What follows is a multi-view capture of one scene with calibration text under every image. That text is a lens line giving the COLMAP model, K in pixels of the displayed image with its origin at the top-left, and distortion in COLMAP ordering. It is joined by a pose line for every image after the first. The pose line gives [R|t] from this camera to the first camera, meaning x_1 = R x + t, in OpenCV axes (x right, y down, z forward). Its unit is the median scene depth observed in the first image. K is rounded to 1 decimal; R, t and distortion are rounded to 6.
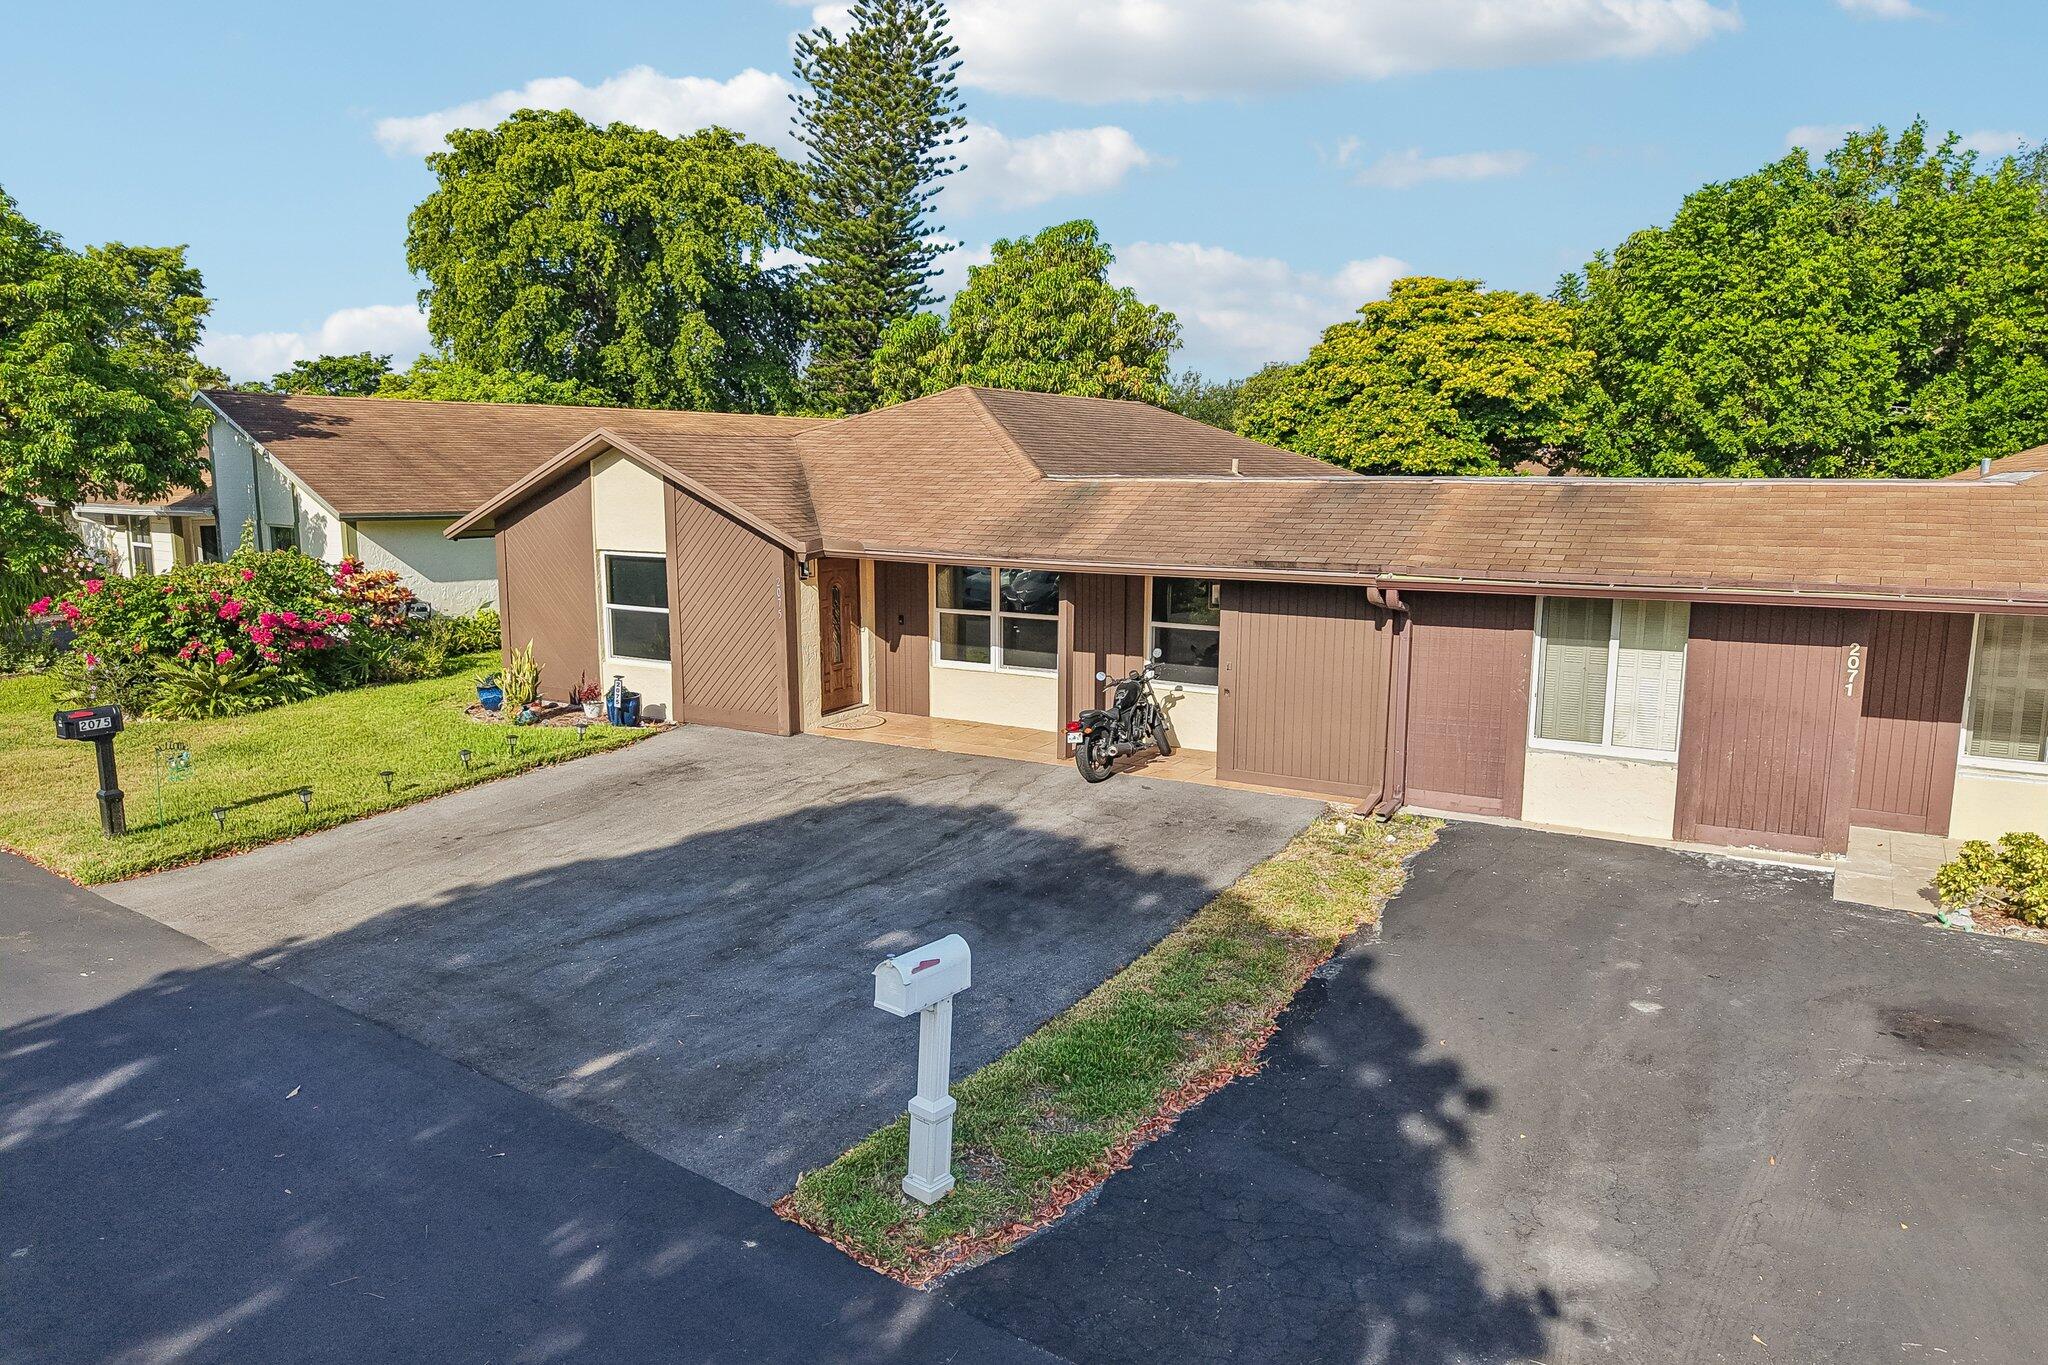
lens RADIAL K [[1362.5, 0, 1035.0], [0, 1362.5, 686.4], [0, 0, 1]] dist [-0.008395, -0.003421]
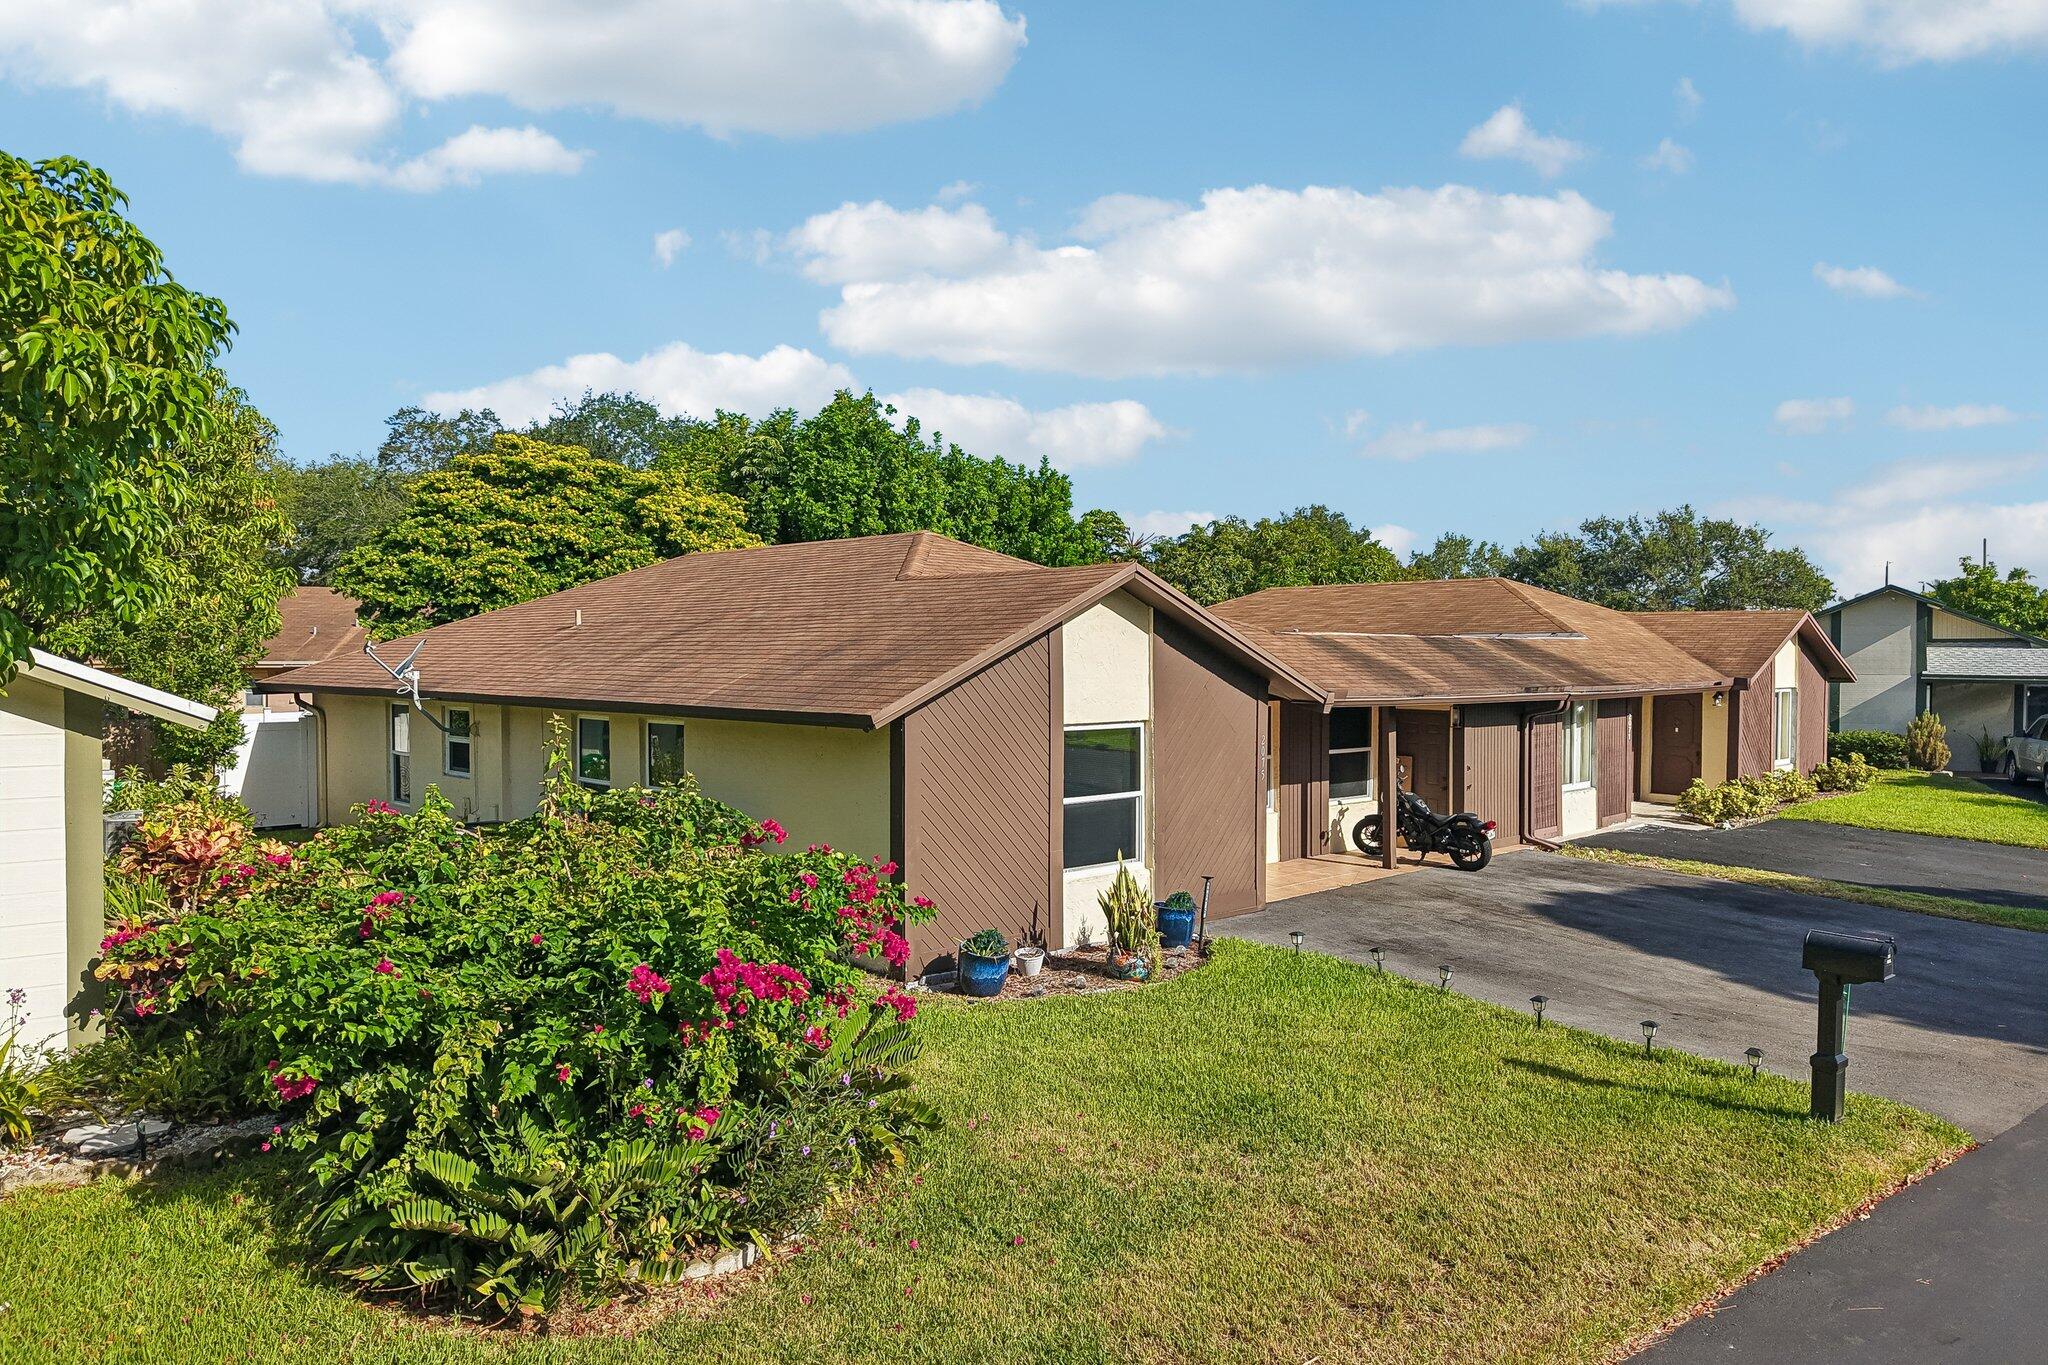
lens RADIAL K [[1383.2, 0, 1020.0], [0, 1383.2, 651.0], [0, 0, 1]] dist [0.004276, -0.002344]
pose [[0.269457, -0.004023, 0.963004, -1.100431], [0.150818, 0.987828, -0.038074, -0.121802], [-0.951129, 0.155498, 0.266784, 0.867944]]
